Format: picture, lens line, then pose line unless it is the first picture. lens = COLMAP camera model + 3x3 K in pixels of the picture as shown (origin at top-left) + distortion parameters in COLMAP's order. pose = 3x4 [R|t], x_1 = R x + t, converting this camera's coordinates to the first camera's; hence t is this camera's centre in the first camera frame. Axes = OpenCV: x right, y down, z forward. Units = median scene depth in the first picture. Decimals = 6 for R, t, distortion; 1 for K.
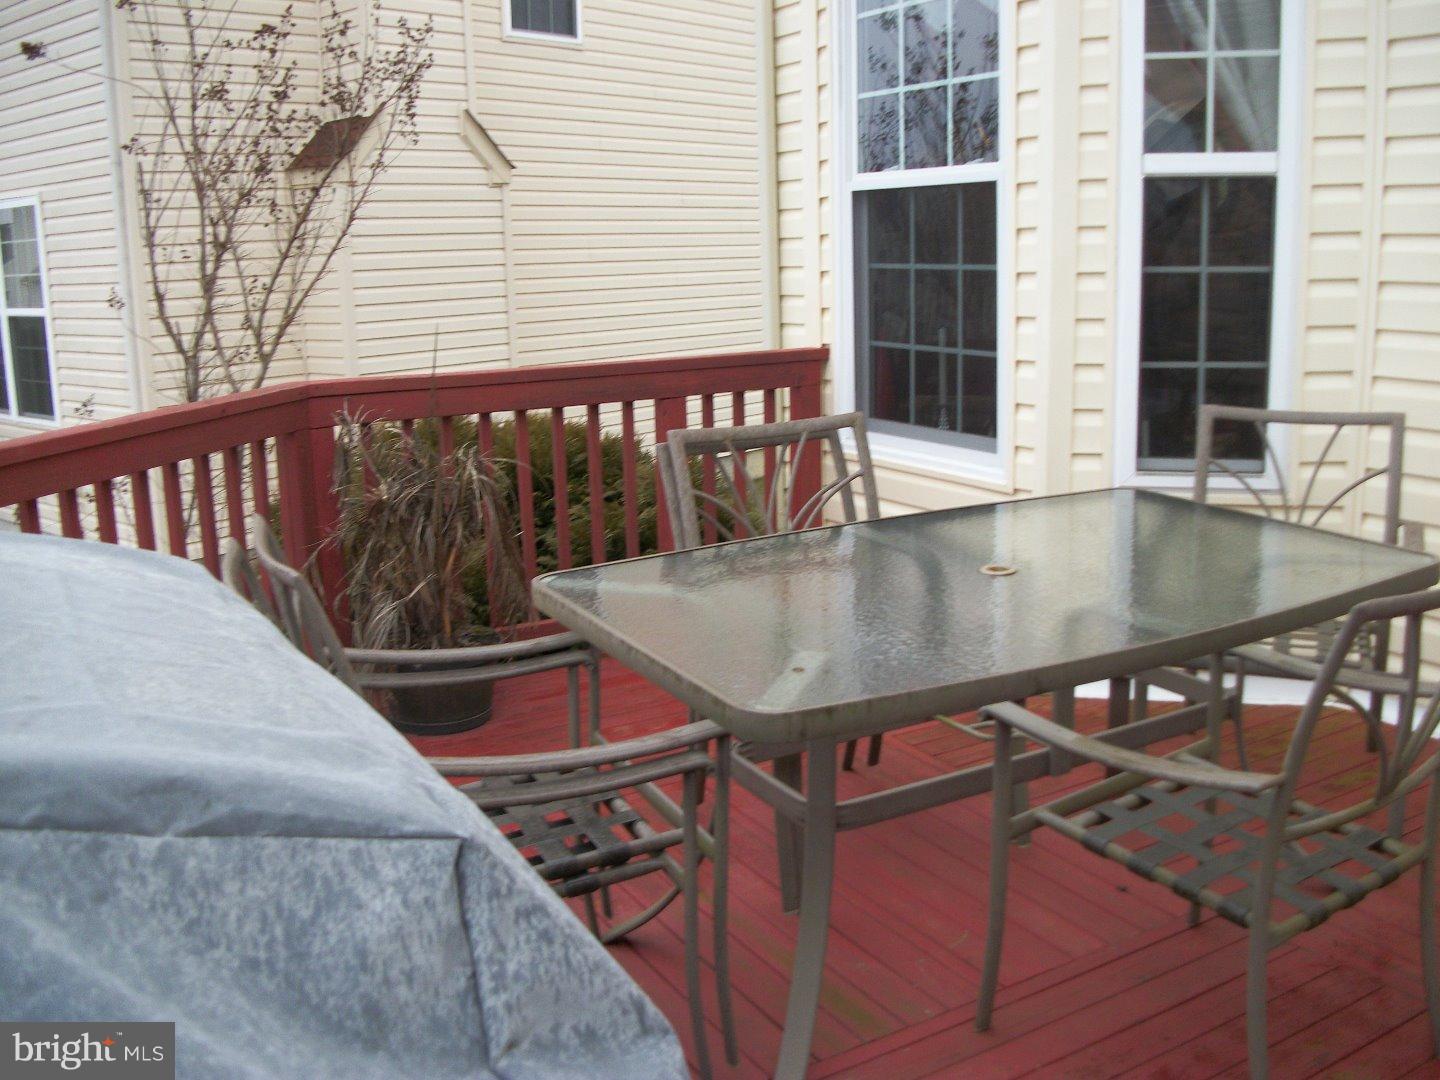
lens RADIAL K [[1378.1, 0, 766.2], [0, 1378.1, 529.2], [0, 0, 1]] dist [-0.156127, 0.094126]
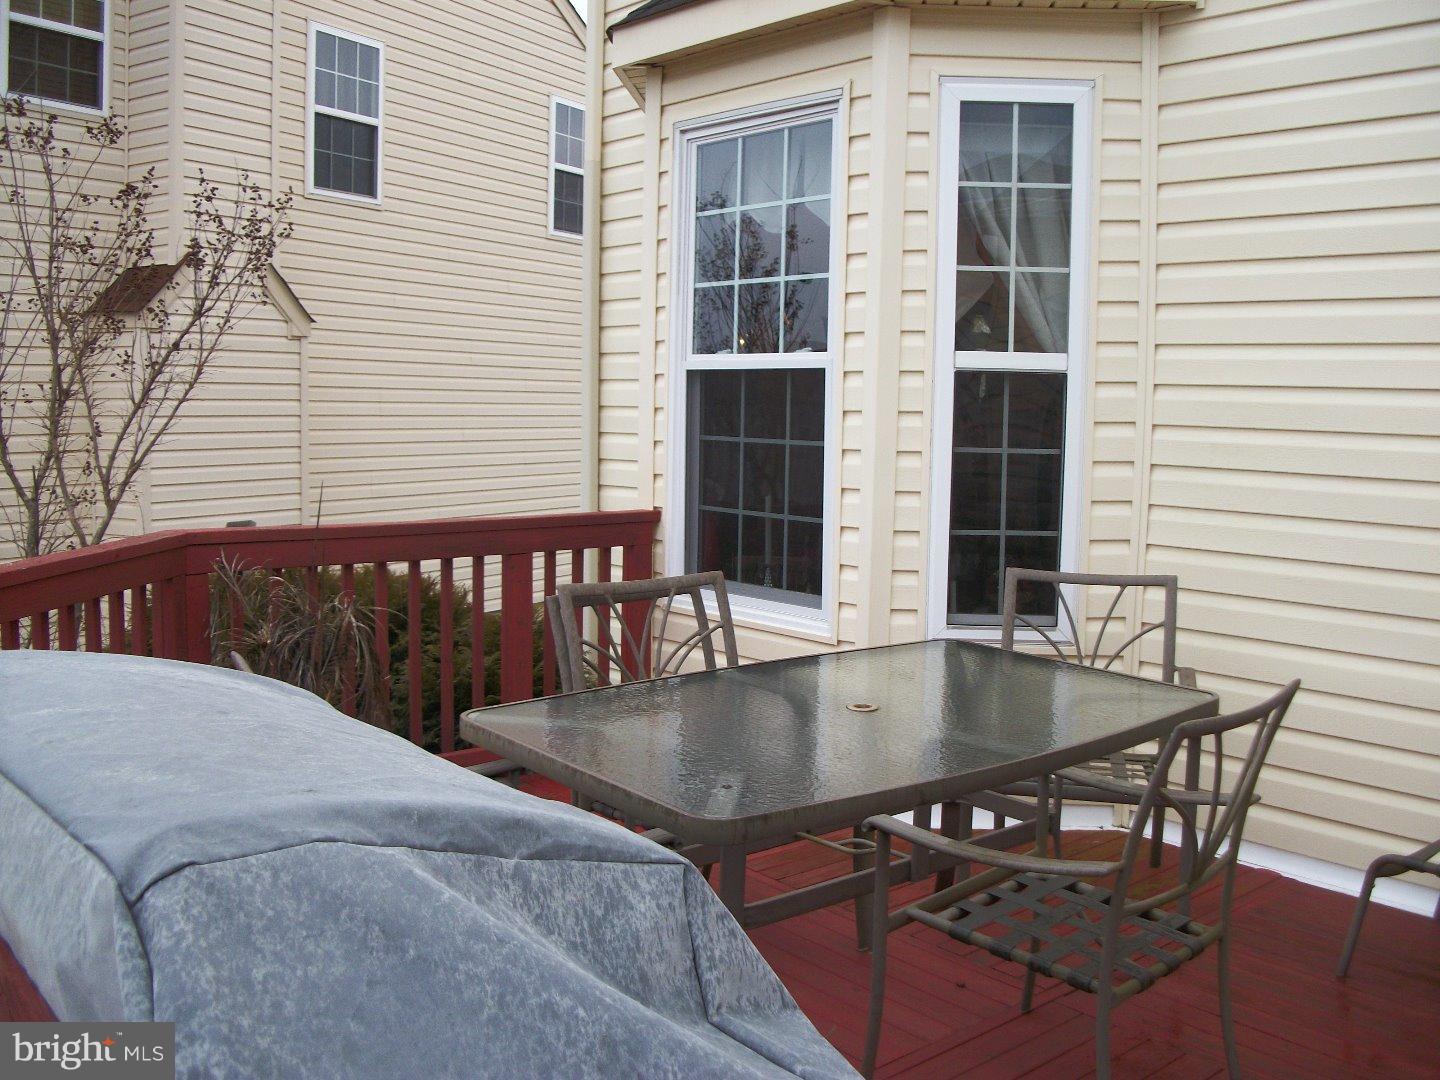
lens RADIAL K [[1378.1, 0, 766.2], [0, 1378.1, 529.2], [0, 0, 1]] dist [-0.156127, 0.094126]
pose [[0.983359, 0.022143, 0.180319, -0.089399], [-0.001675, 0.993607, -0.112878, 0.007658], [-0.181666, 0.110698, 0.977110, -0.107069]]
